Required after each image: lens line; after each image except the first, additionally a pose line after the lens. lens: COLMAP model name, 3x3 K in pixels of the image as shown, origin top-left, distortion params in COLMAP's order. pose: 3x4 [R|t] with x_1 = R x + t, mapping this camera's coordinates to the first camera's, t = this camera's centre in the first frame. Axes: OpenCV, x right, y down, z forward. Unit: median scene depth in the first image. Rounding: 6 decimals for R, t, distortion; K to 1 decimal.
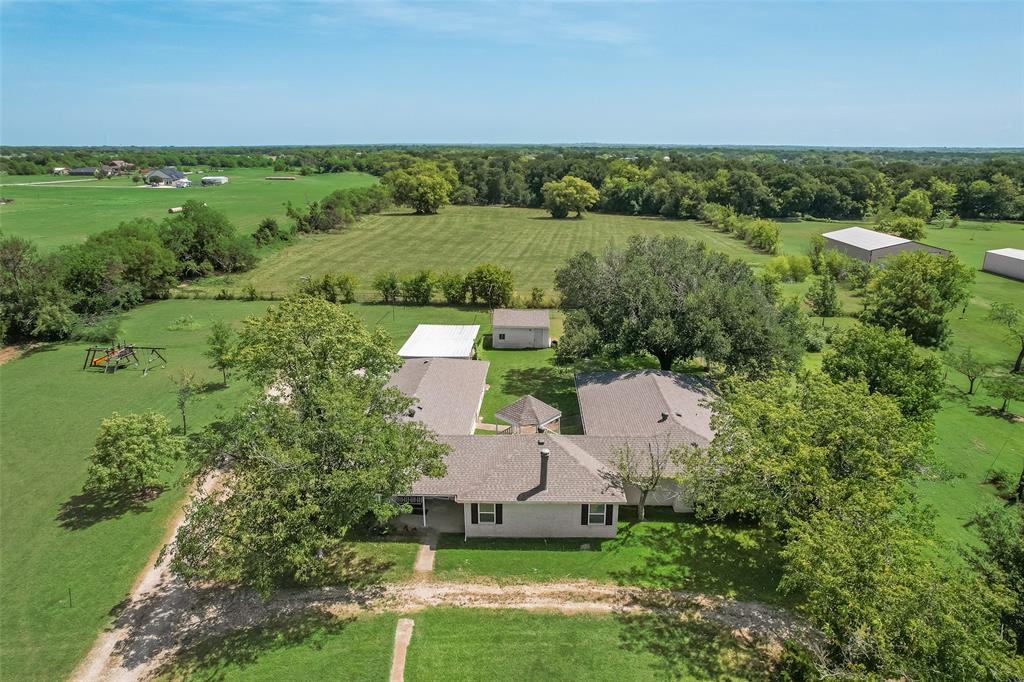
lens RADIAL K [[650.7, 0, 512.3], [0, 650.7, 337.7], [0, 0, 1]] dist [-0.052504, 0.033885]
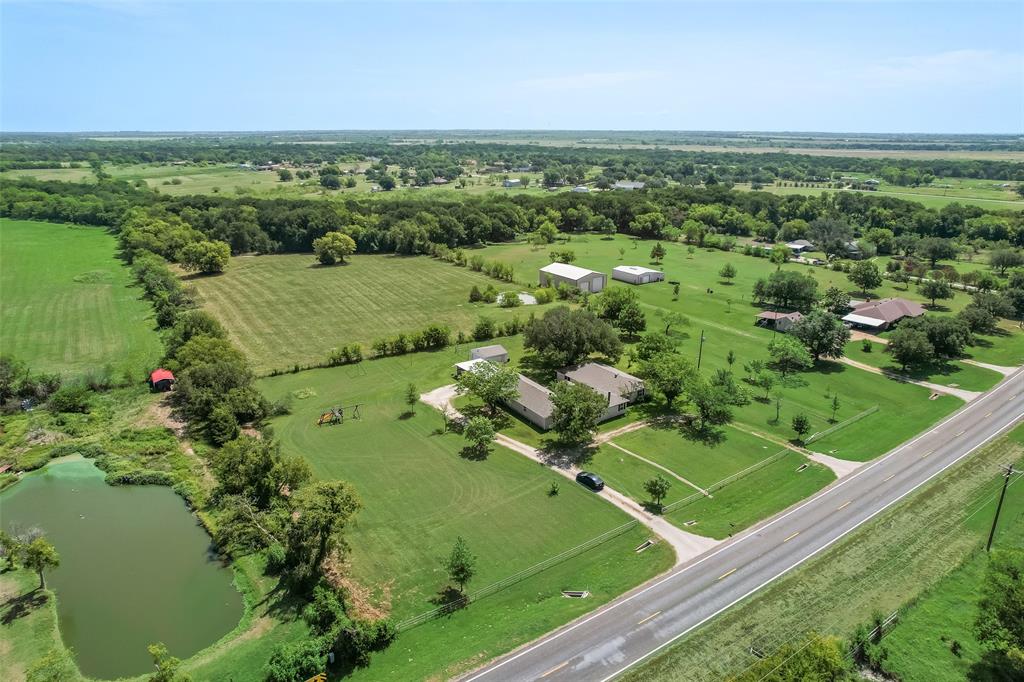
lens RADIAL K [[650.7, 0, 507.2], [0, 650.7, 338.7], [0, 0, 1]] dist [-0.052504, 0.033885]
pose [[0.807625, -0.184588, 0.560062, -0.867227], [0.170555, 0.982272, 0.077797, -0.174483], [-0.564494, 0.032691, 0.824790, -0.579388]]
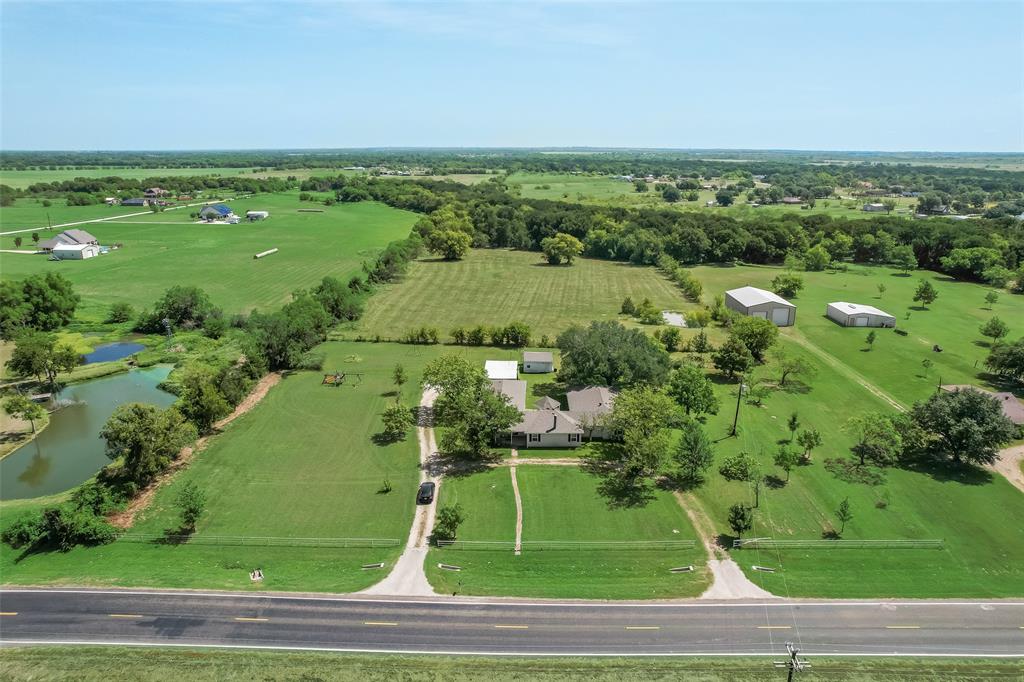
lens RADIAL K [[650.7, 0, 513.5], [0, 650.7, 342.7], [0, 0, 1]] dist [-0.052504, 0.033885]
pose [[0.999882, -0.003834, 0.014861, -0.069798], [0.003783, 0.999987, 0.003445, -0.062117], [-0.014874, -0.003388, 0.999884, -0.739707]]
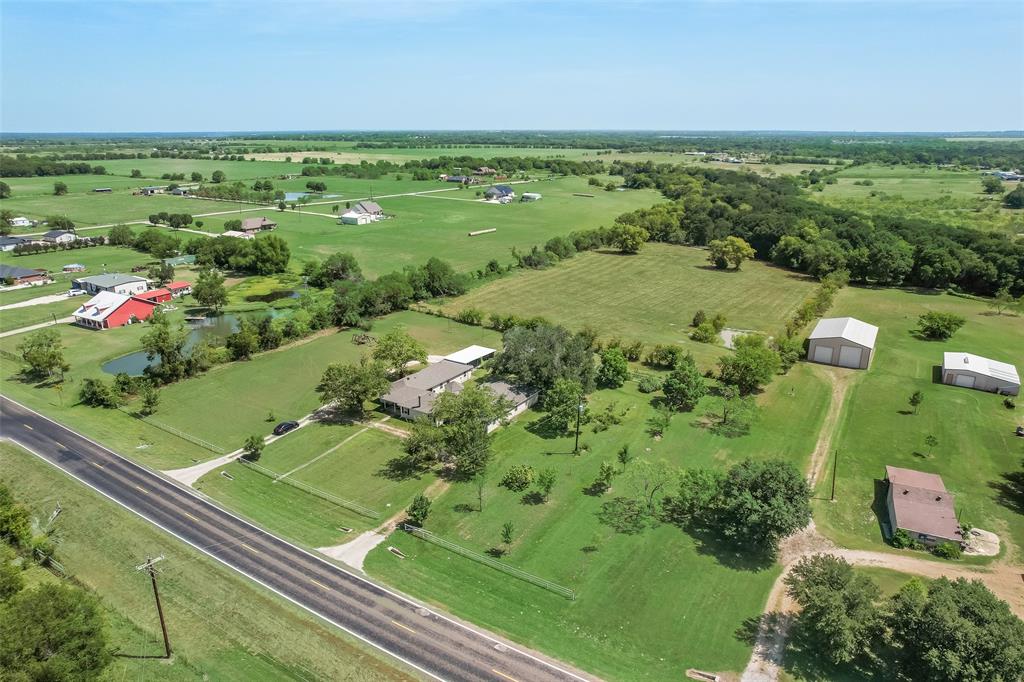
lens RADIAL K [[650.7, 0, 518.6], [0, 650.7, 339.1], [0, 0, 1]] dist [-0.052504, 0.033885]
pose [[0.861869, 0.156226, -0.482467, 0.807485], [-0.144341, 0.987588, 0.061940, -0.153216], [0.486155, 0.016255, 0.873721, -0.655341]]
